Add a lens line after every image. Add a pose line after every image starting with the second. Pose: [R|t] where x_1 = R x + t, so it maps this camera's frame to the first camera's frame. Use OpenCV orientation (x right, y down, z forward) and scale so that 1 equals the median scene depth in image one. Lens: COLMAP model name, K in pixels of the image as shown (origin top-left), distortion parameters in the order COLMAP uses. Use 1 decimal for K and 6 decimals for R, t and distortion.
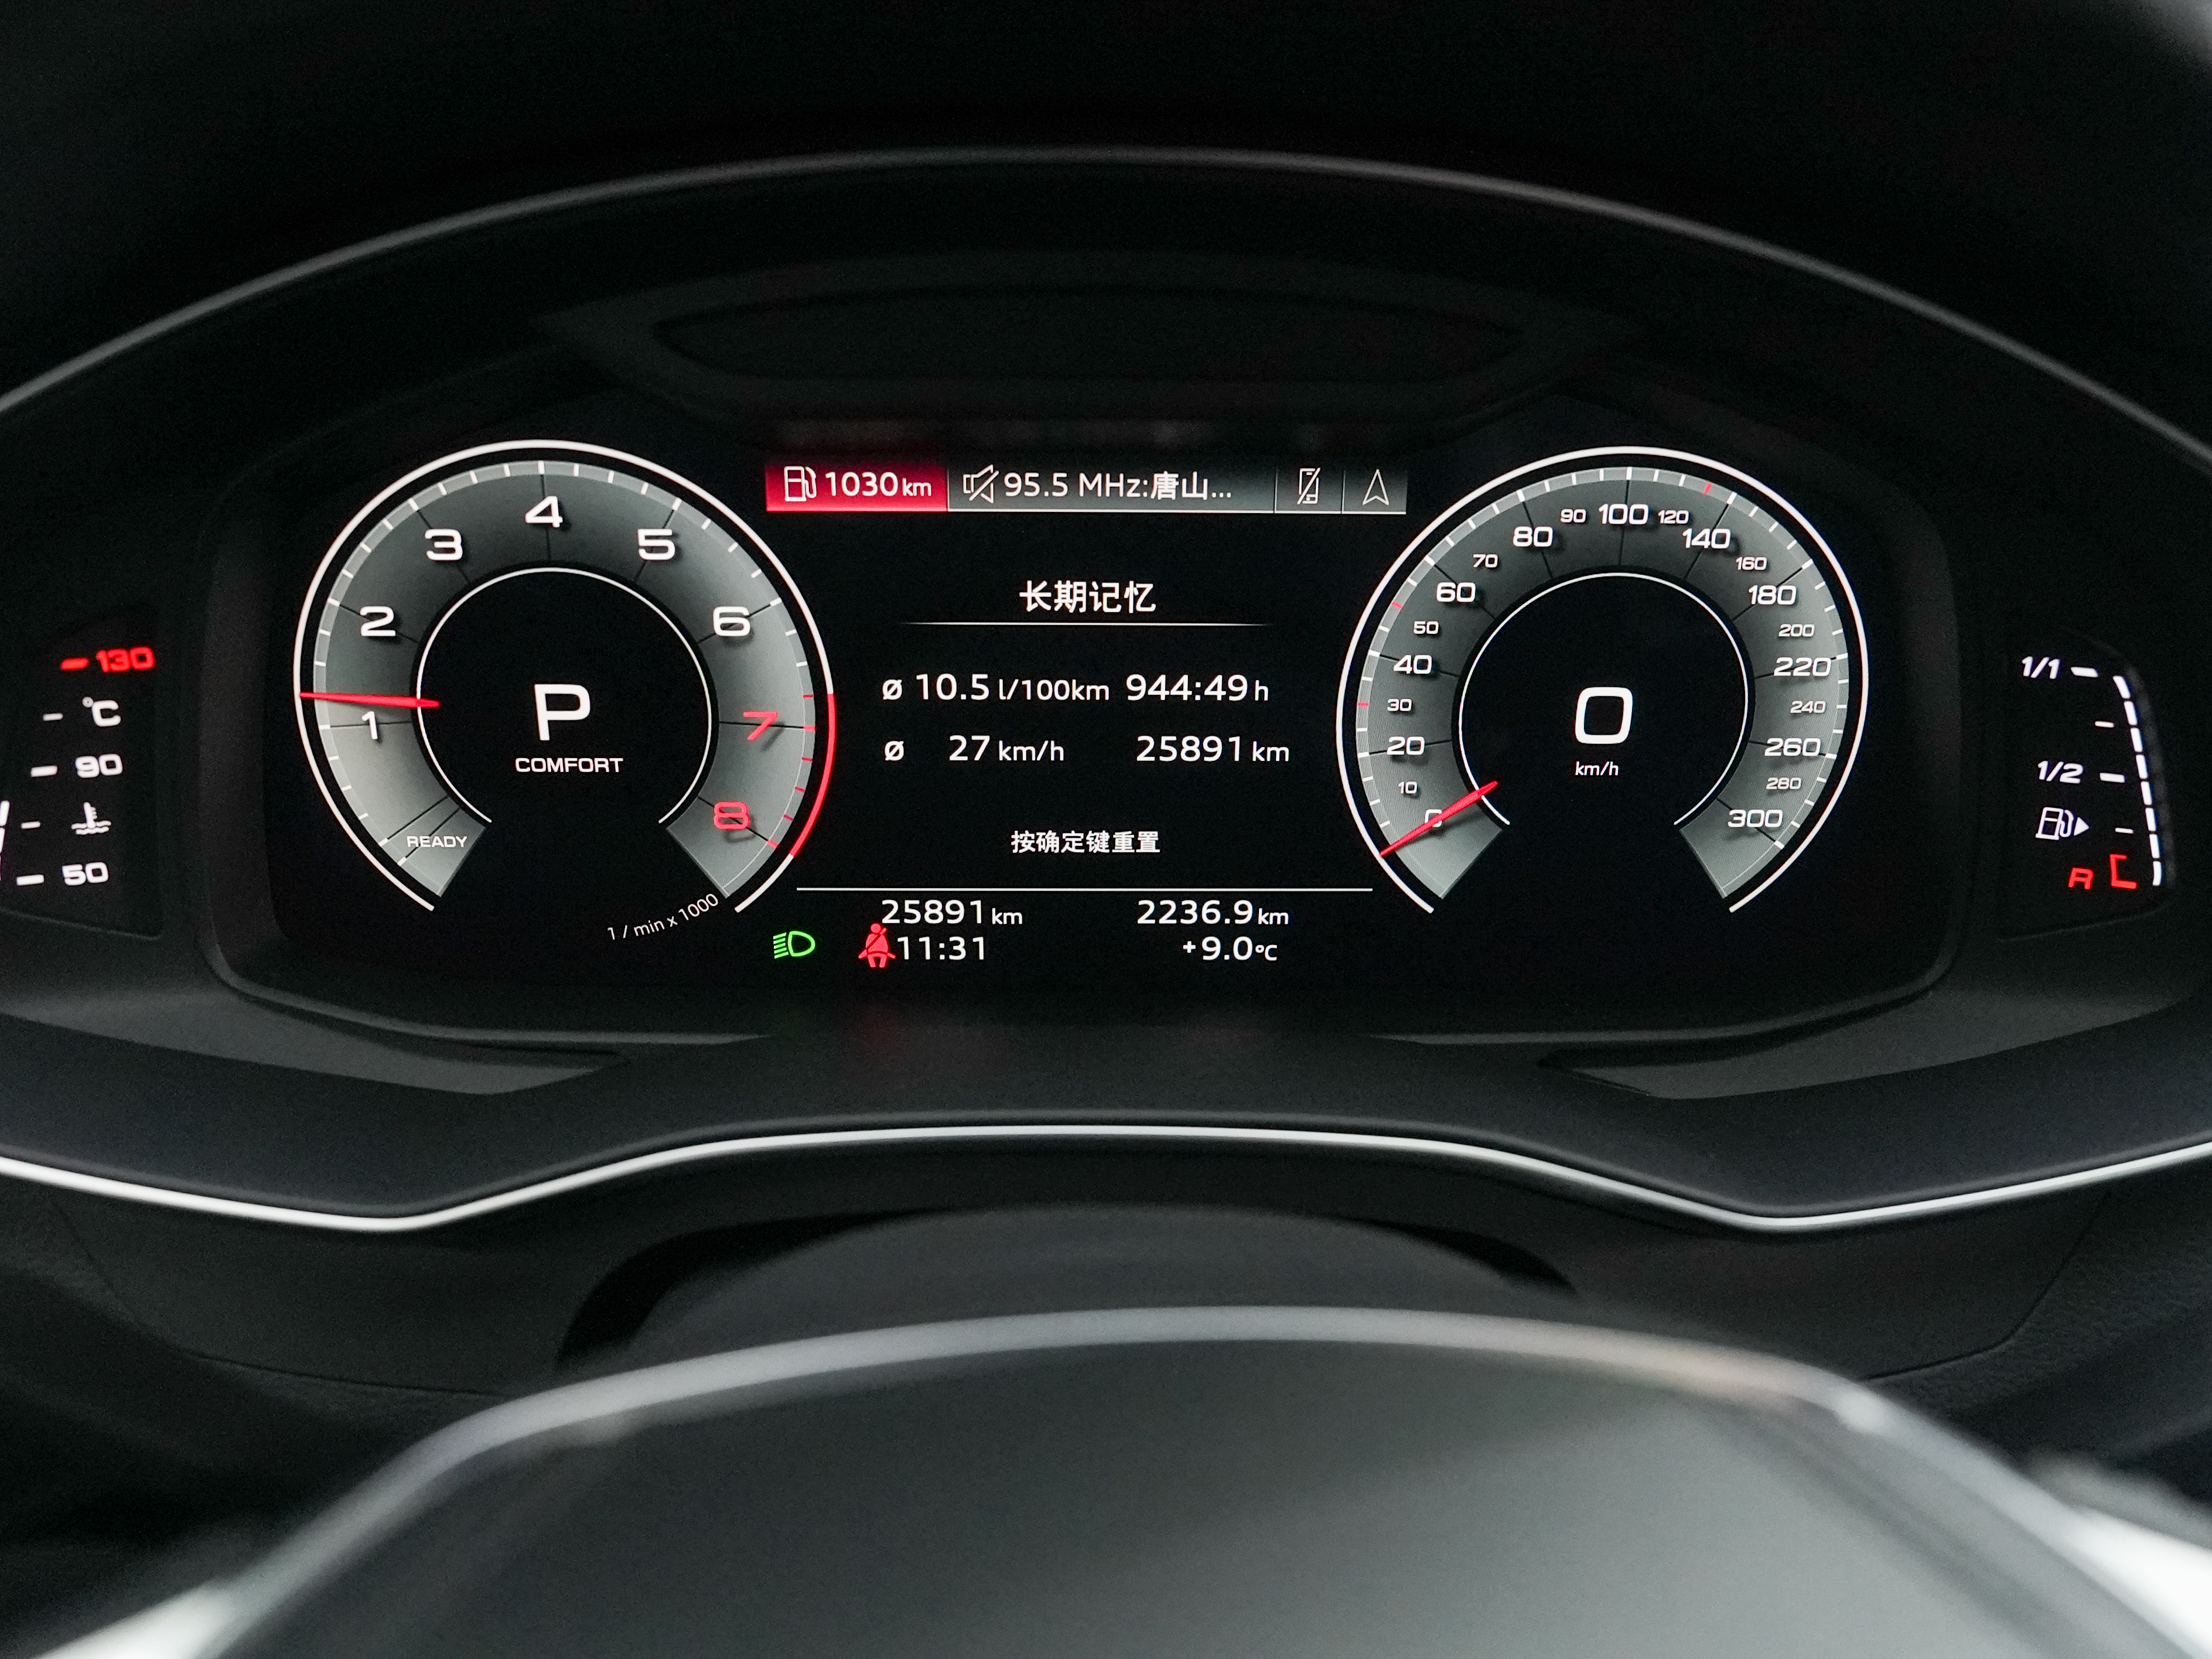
lens RADIAL K [[1936.3, 0, 1119.2], [0, 1936.3, 829.3], [0, 0, 1]] dist [-0.049973, 0.000149]
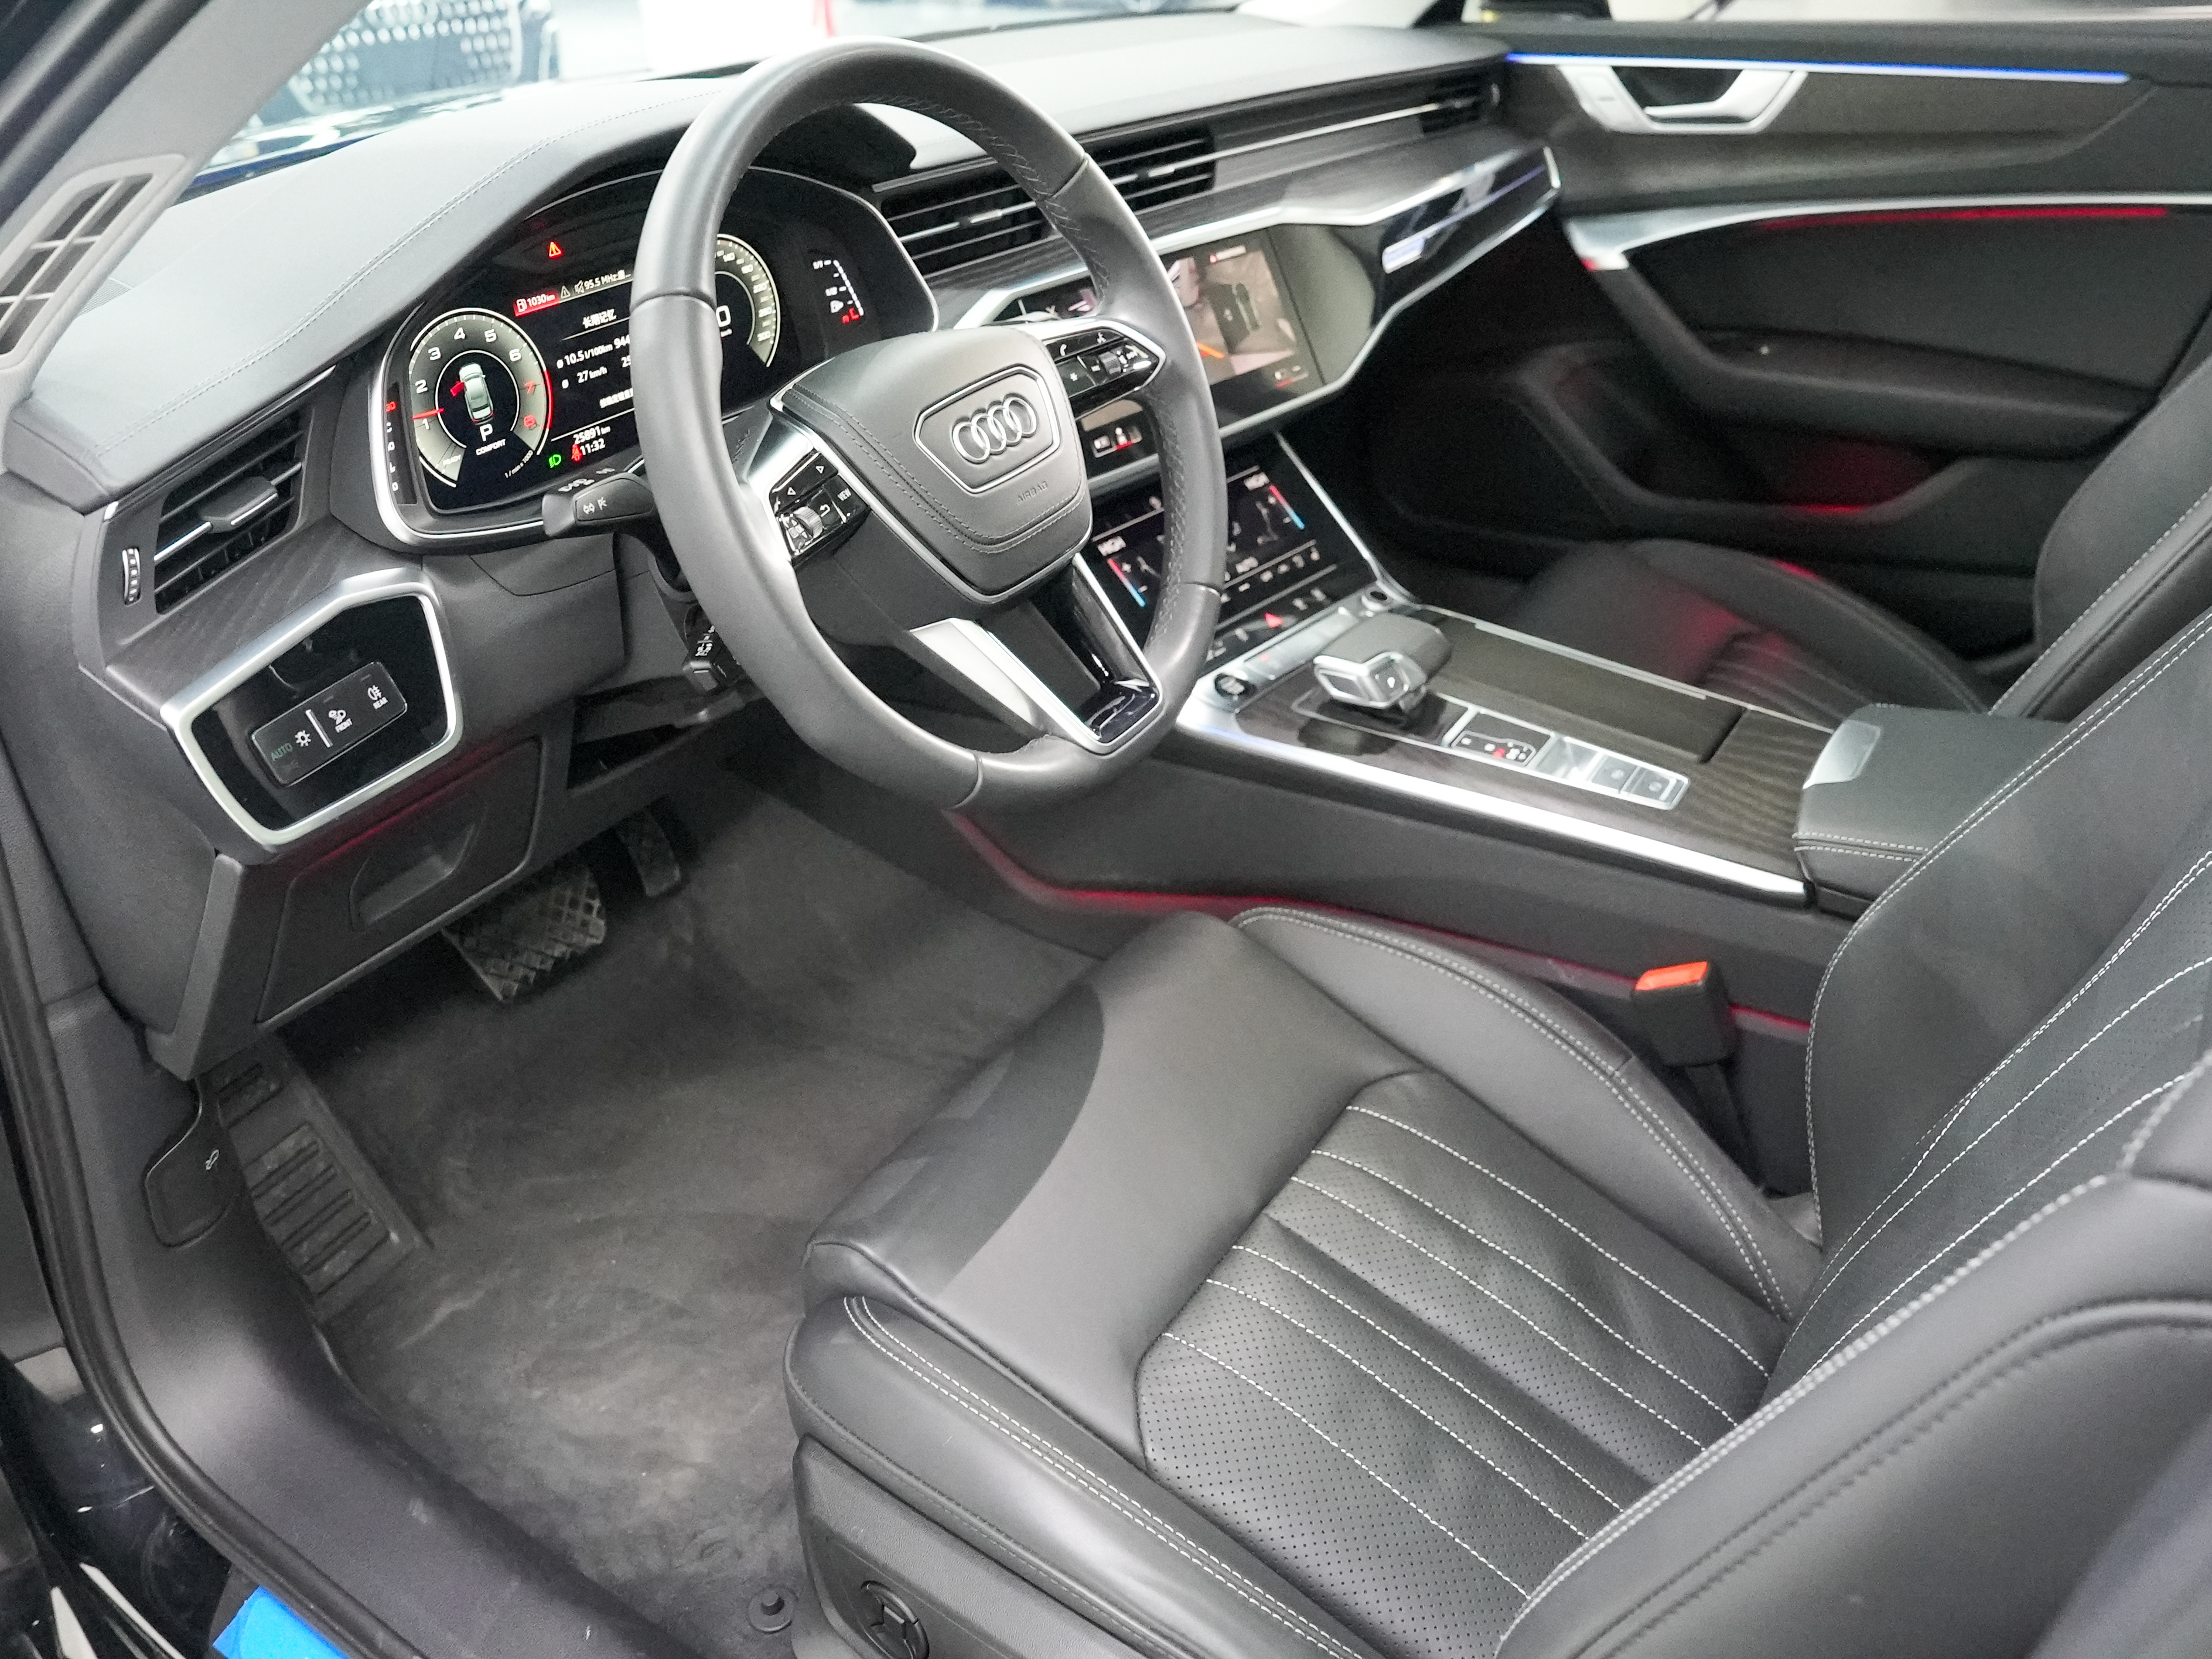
lens RADIAL K [[1627.5, 0, 1108.1], [0, 1627.5, 838.7], [0, 0, 1]] dist [-0.057064, 0.002464]
pose [[0.581145, -0.468358, 0.665515, -1.743956], [0.419439, 0.873183, 0.248240, 0.336960], [-0.697382, 0.134880, 0.703894, -1.420844]]
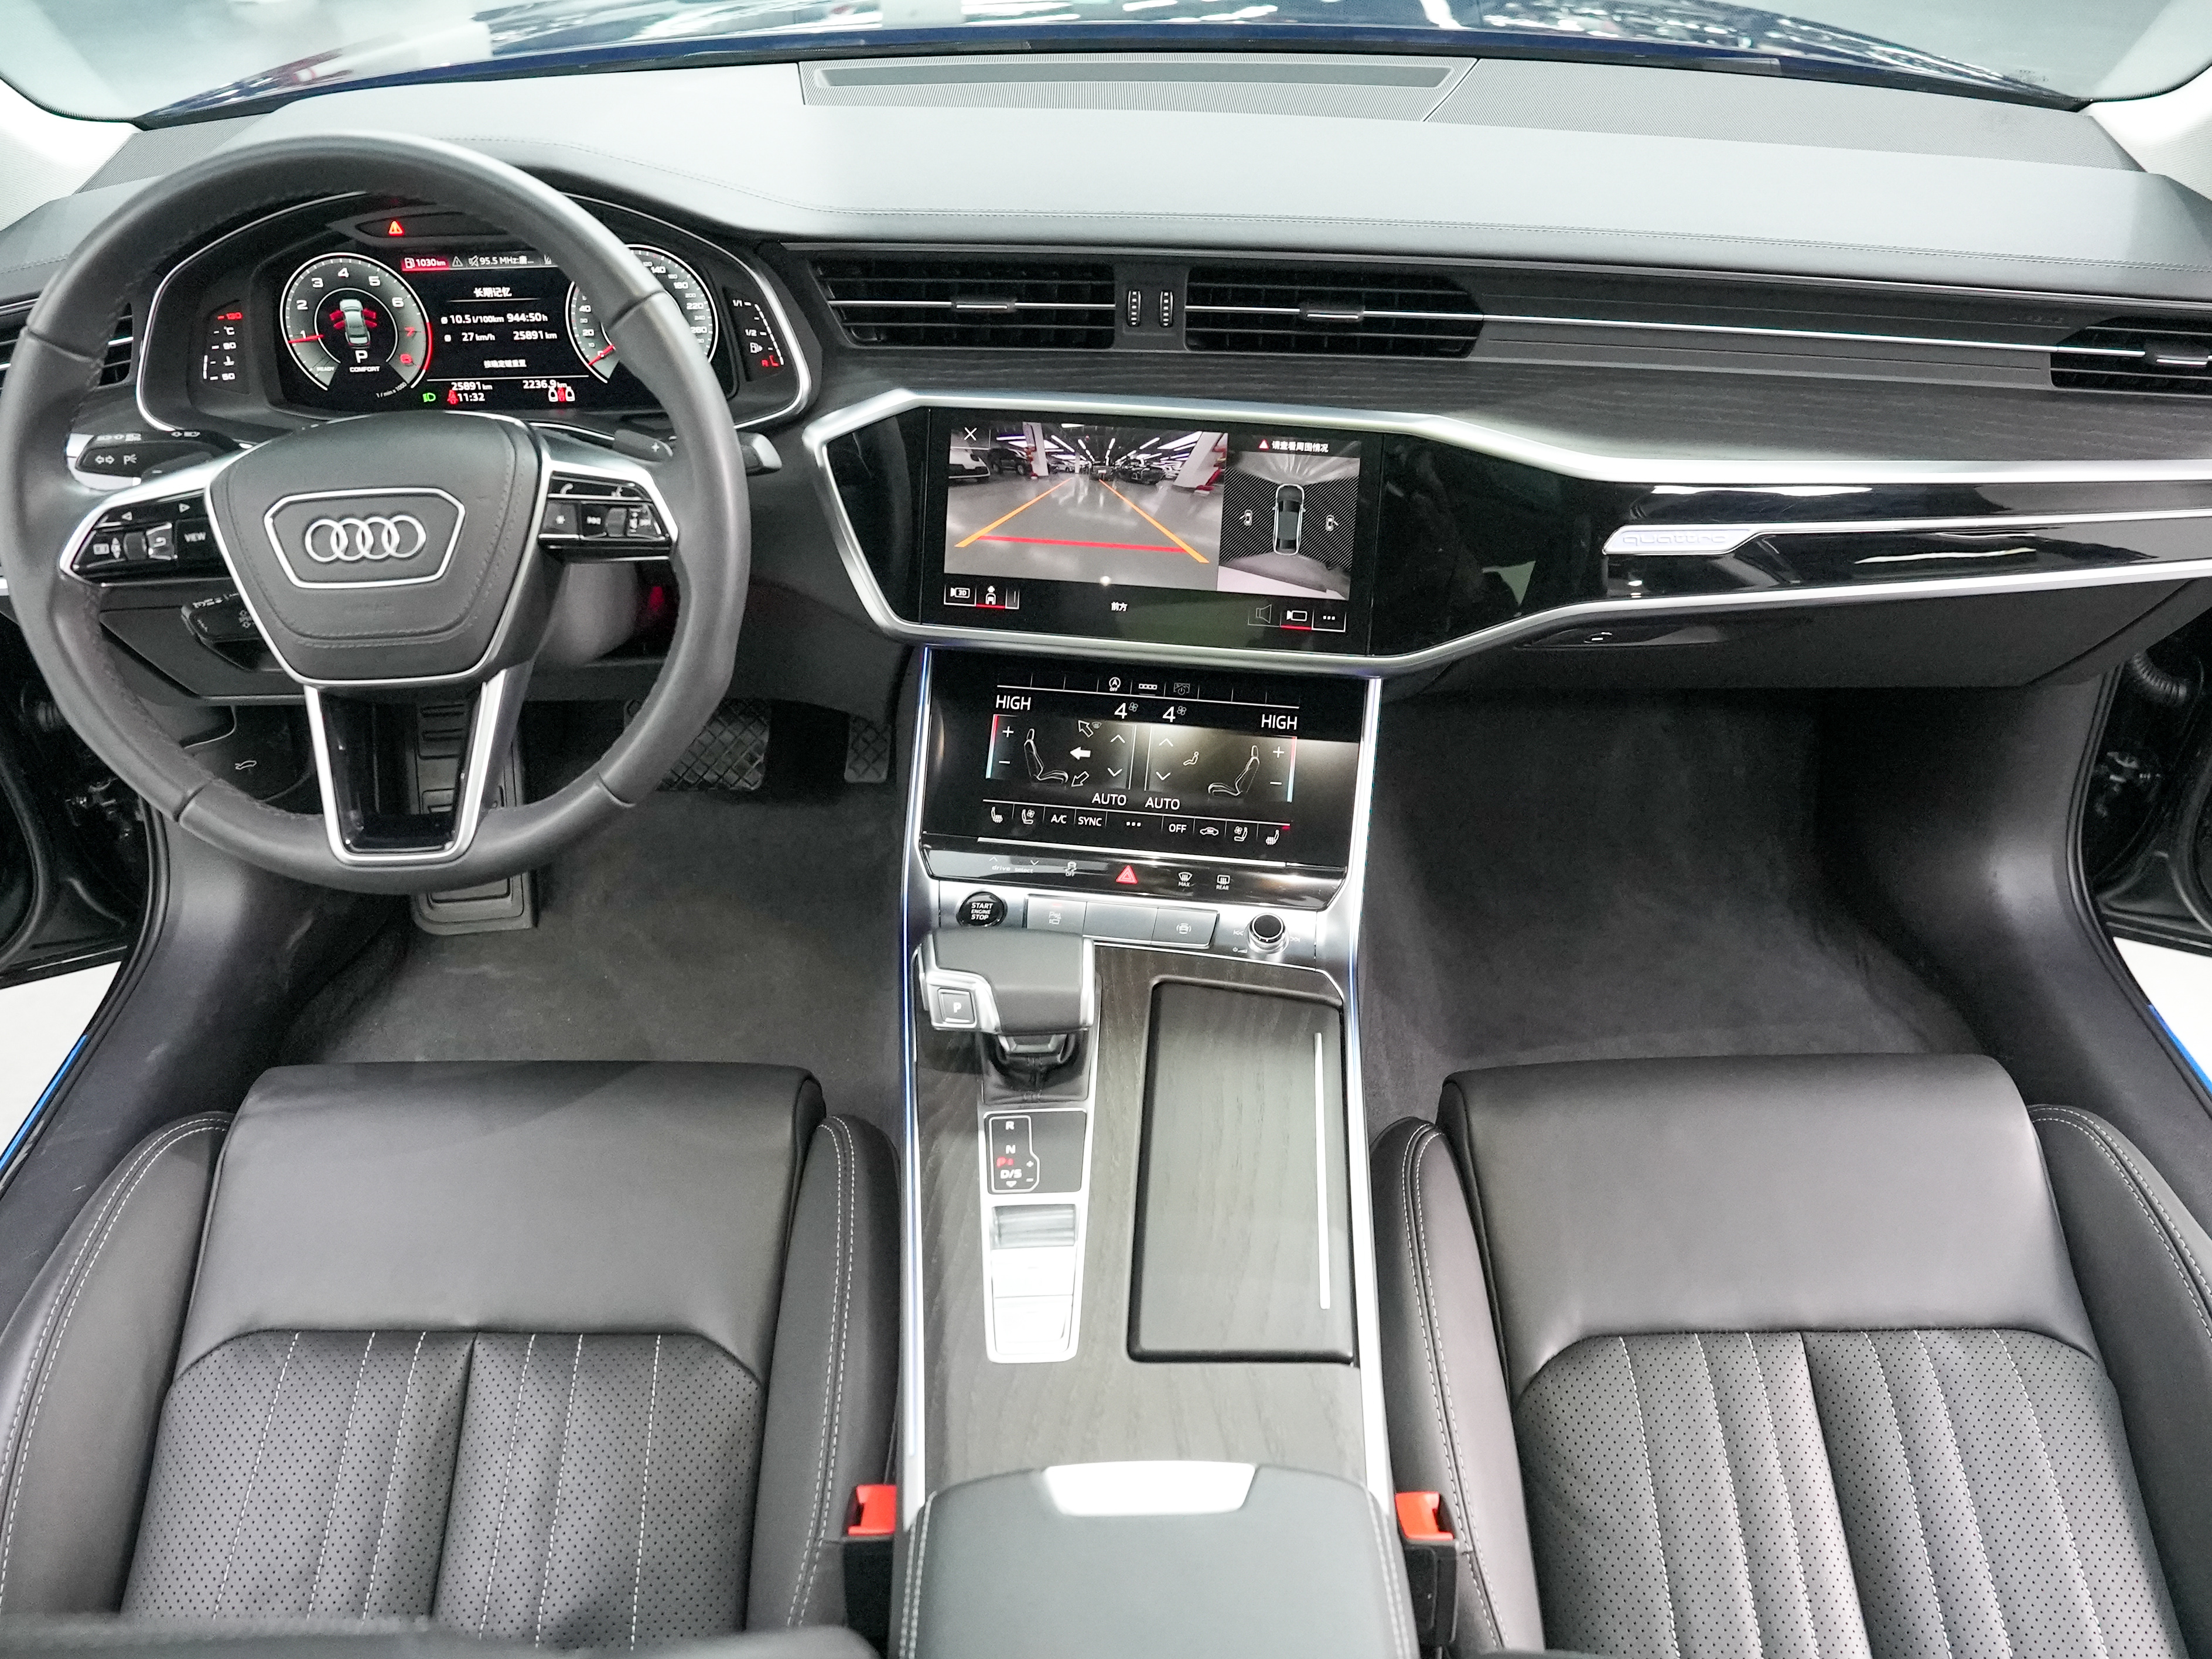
lens RADIAL K [[1627.5, 0, 1092.8], [0, 1627.5, 770.2], [0, 0, 1]] dist [-0.057064, 0.002464]
pose [[0.999858, -0.015667, -0.006266, 1.102651], [0.016408, 0.989369, 0.144498, 0.346785], [0.003935, -0.144580, 0.989485, -2.090554]]
